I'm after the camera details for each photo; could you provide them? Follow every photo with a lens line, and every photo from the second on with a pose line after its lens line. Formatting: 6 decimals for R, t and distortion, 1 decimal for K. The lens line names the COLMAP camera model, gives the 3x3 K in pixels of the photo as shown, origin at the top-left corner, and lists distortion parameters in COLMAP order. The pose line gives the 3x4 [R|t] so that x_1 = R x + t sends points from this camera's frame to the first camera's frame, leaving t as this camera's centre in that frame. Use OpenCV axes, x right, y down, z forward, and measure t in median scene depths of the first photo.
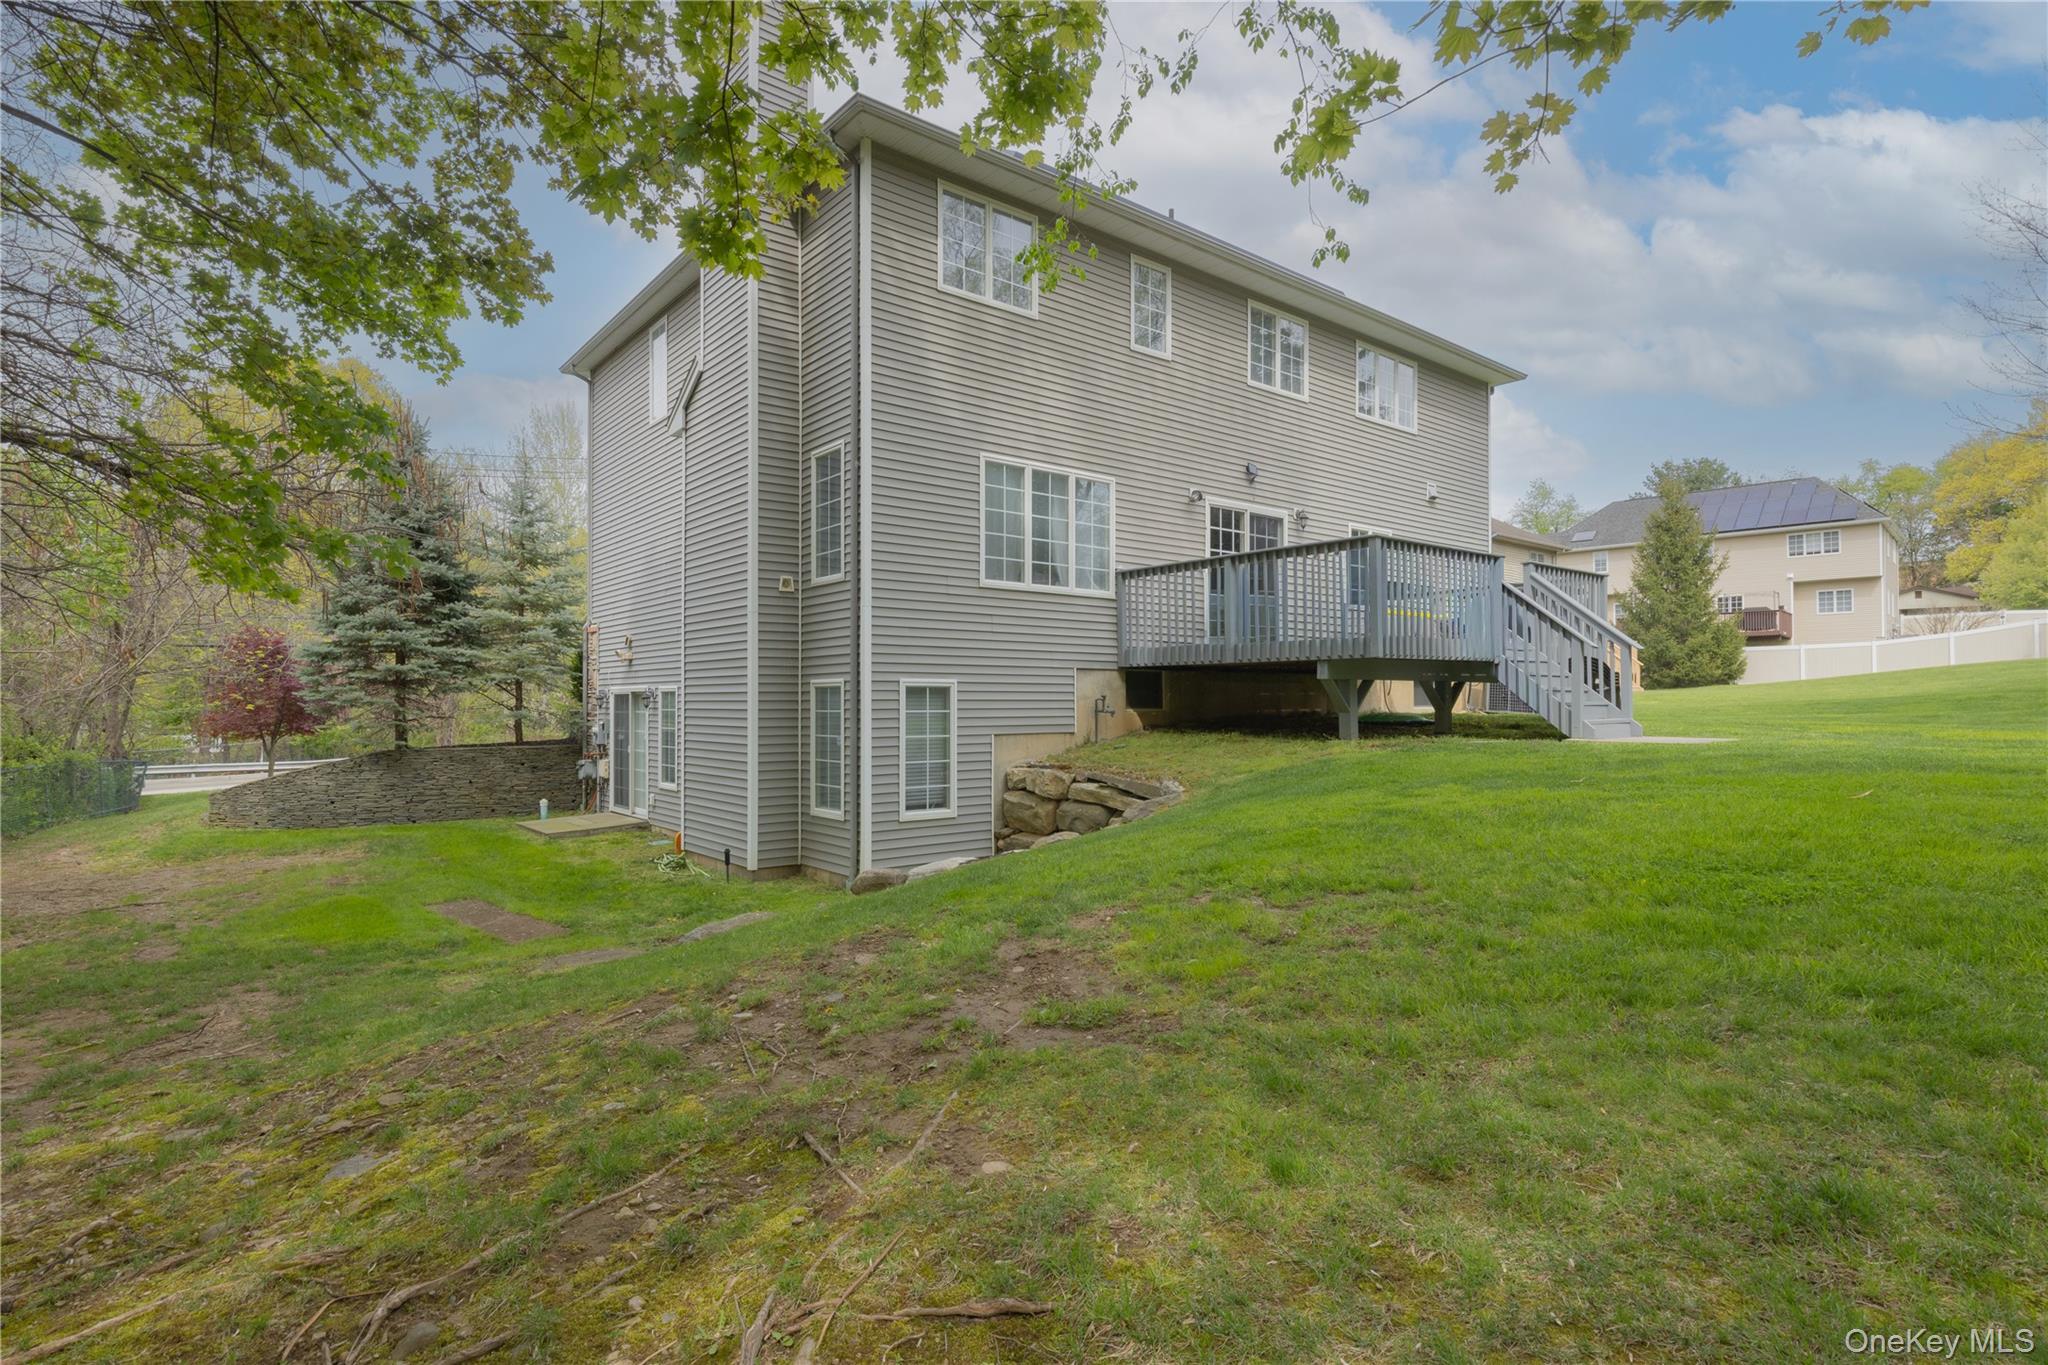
lens RADIAL K [[1009.5, 0, 1020.3], [0, 1009.5, 677.0], [0, 0, 1]] dist [-0.003563, 0.000012]
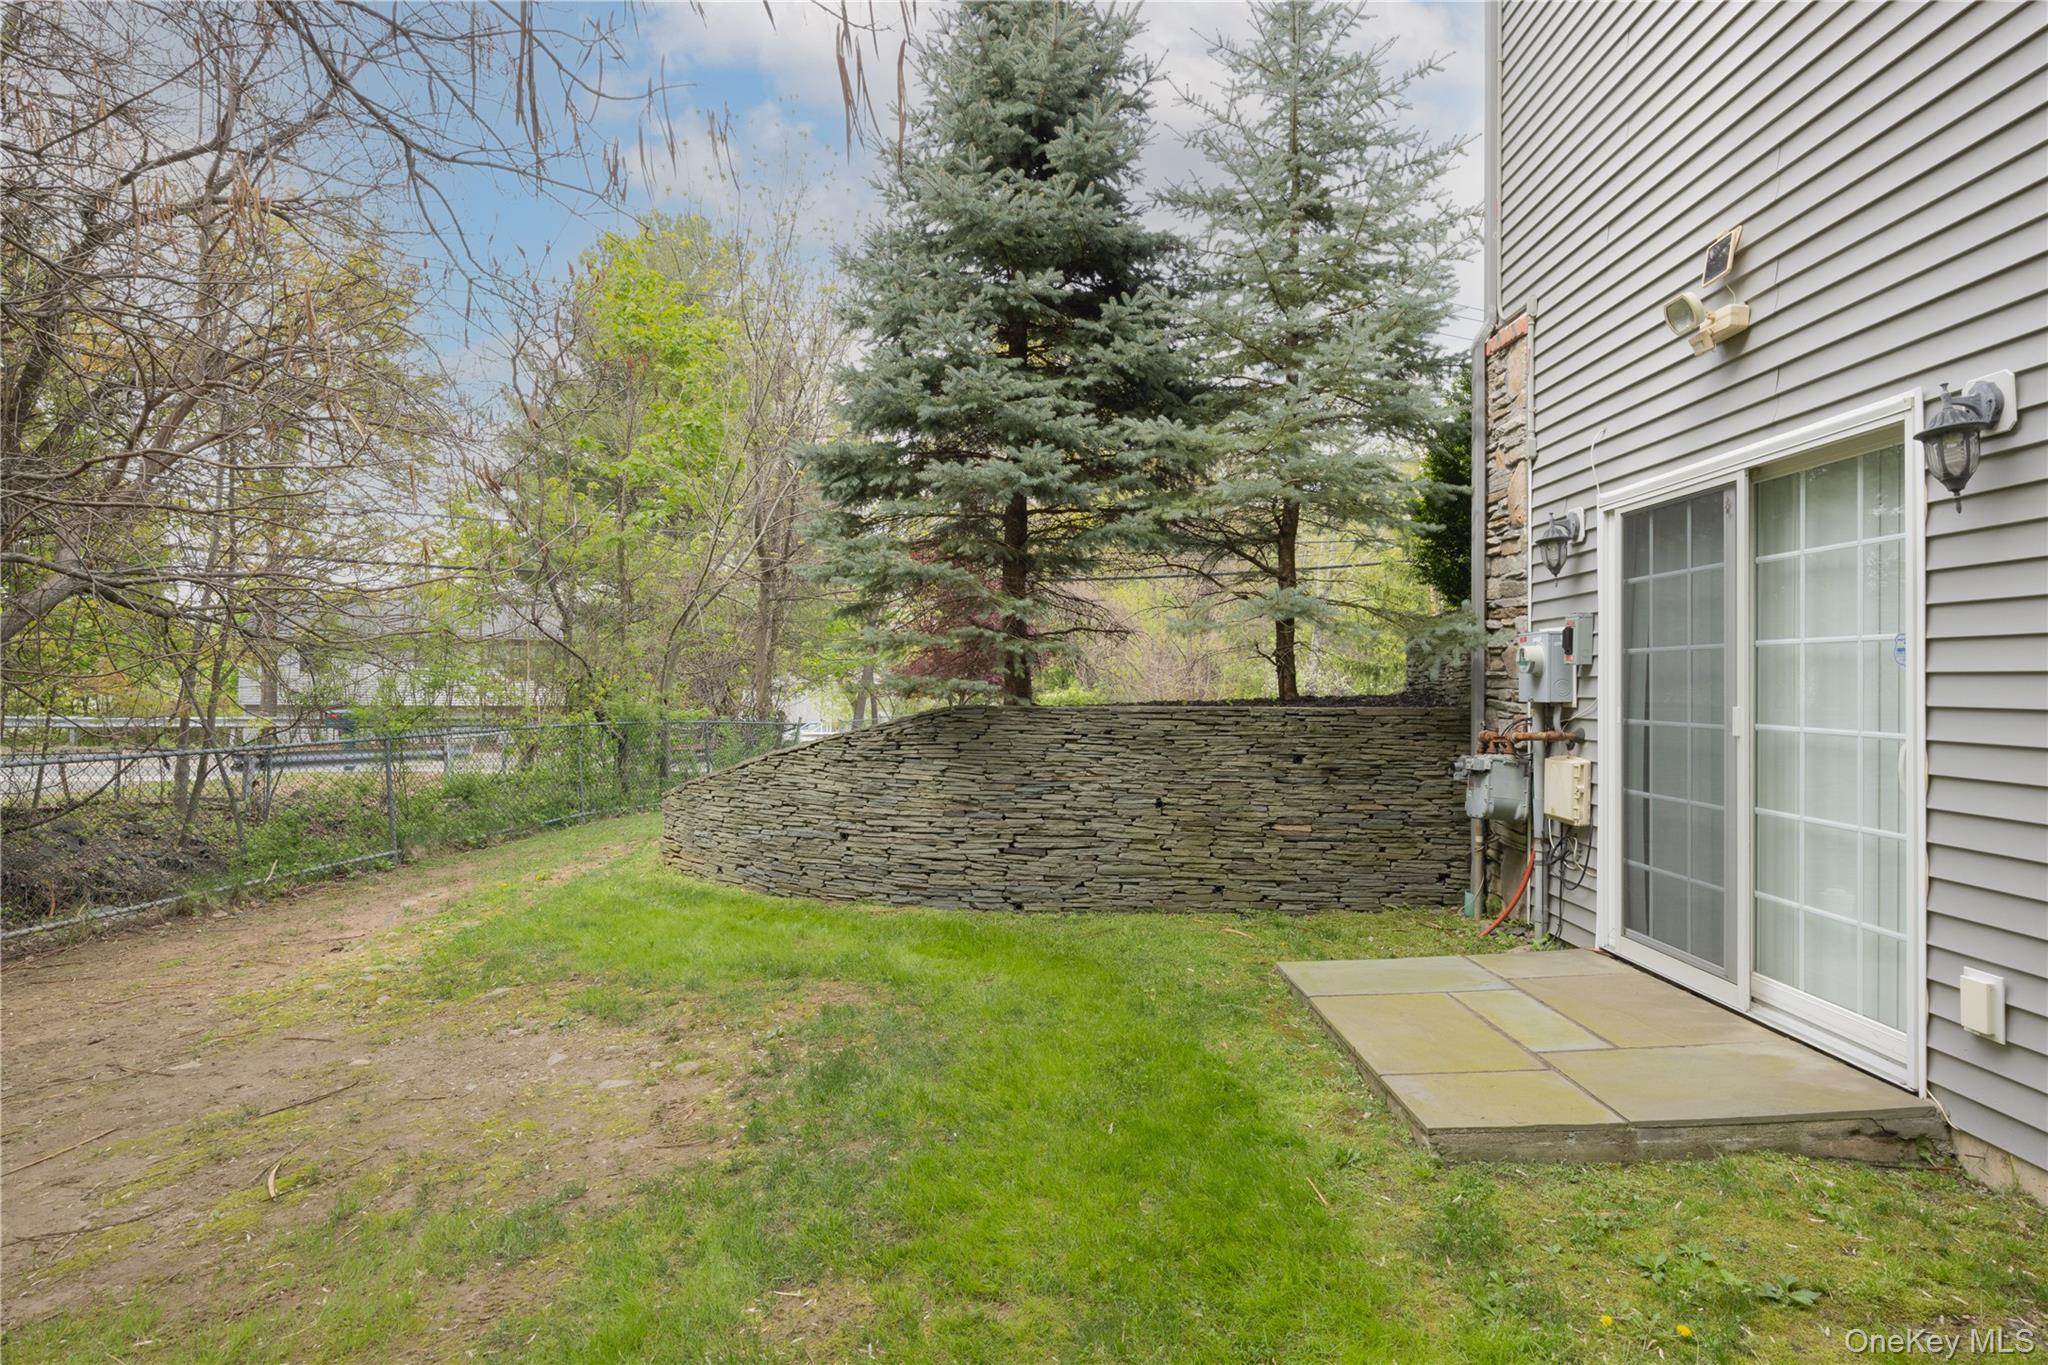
lens RADIAL K [[1155.0, 0, 1019.3], [0, 1155.0, 677.9], [0, 0, 1]] dist [0.006959, 0.000380]
pose [[0.783180, 0.003459, -0.621786, -0.239390], [0.007106, 0.999869, 0.014513, 0.038876], [0.621755, -0.015785, 0.783053, 0.470224]]
